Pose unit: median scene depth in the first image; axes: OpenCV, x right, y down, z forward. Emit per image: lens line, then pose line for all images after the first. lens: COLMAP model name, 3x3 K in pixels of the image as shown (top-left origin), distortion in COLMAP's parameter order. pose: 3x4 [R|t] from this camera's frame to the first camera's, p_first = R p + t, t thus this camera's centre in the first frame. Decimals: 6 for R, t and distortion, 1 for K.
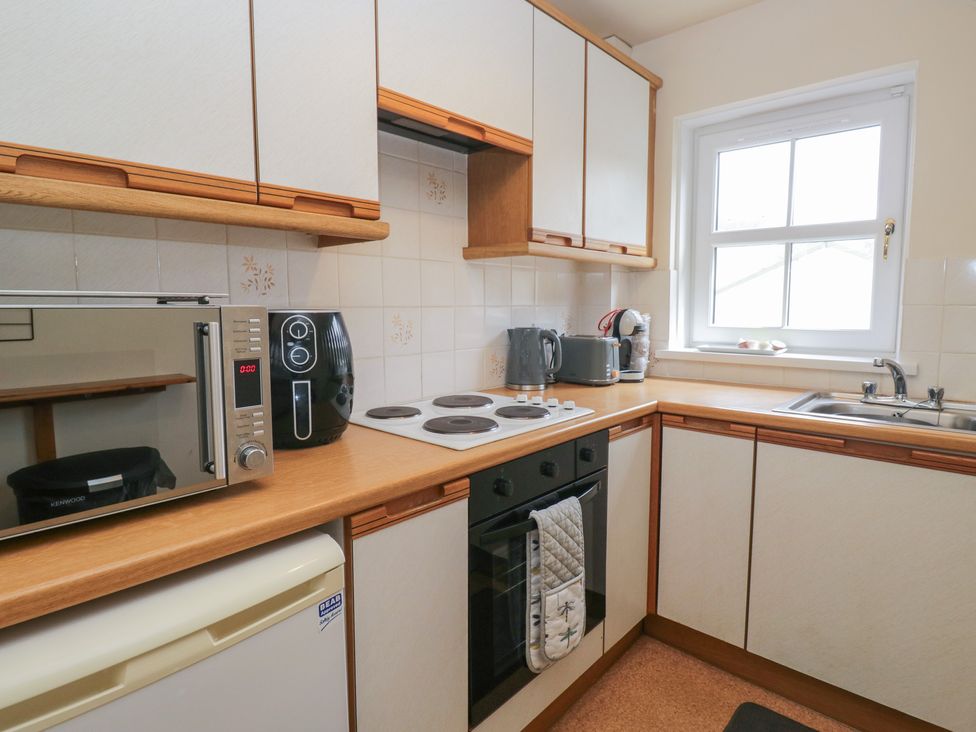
lens RADIAL K [[546.2, 0, 488.6], [0, 546.2, 352.8], [0, 0, 1]] dist [-0.002307, -0.008032]
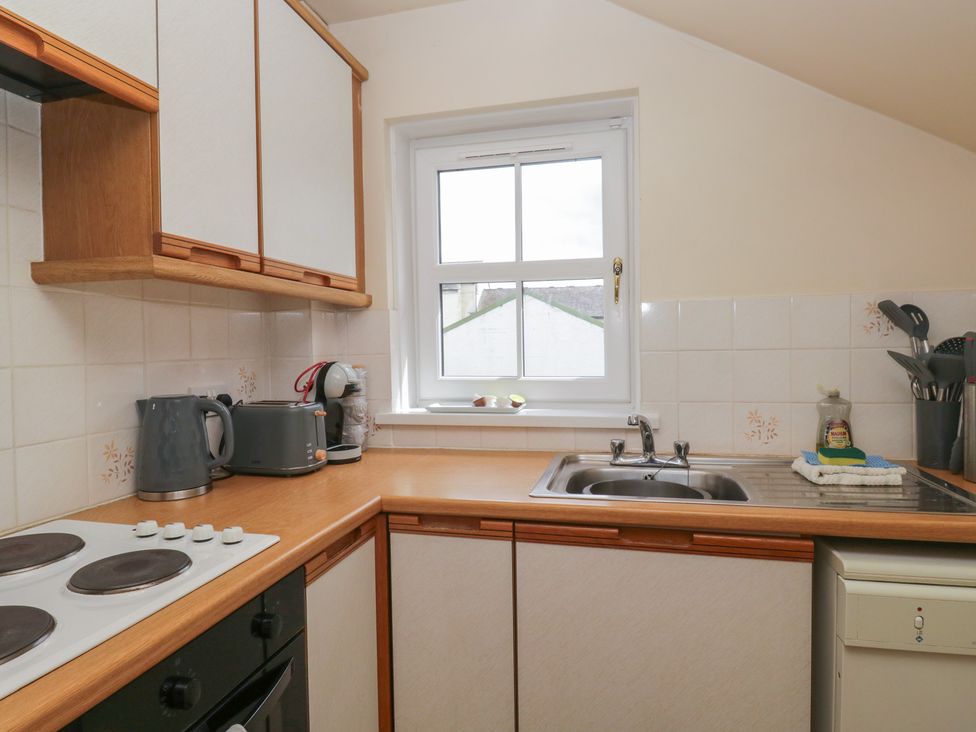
lens RADIAL K [[557.2, 0, 486.3], [0, 557.2, 361.0], [0, 0, 1]] dist [0.001592, -0.013214]
pose [[0.880148, -0.026185, 0.473977, 0.092596], [0.057434, 0.997016, -0.051571, -0.036120], [-0.471212, 0.072613, 0.879026, 0.290896]]
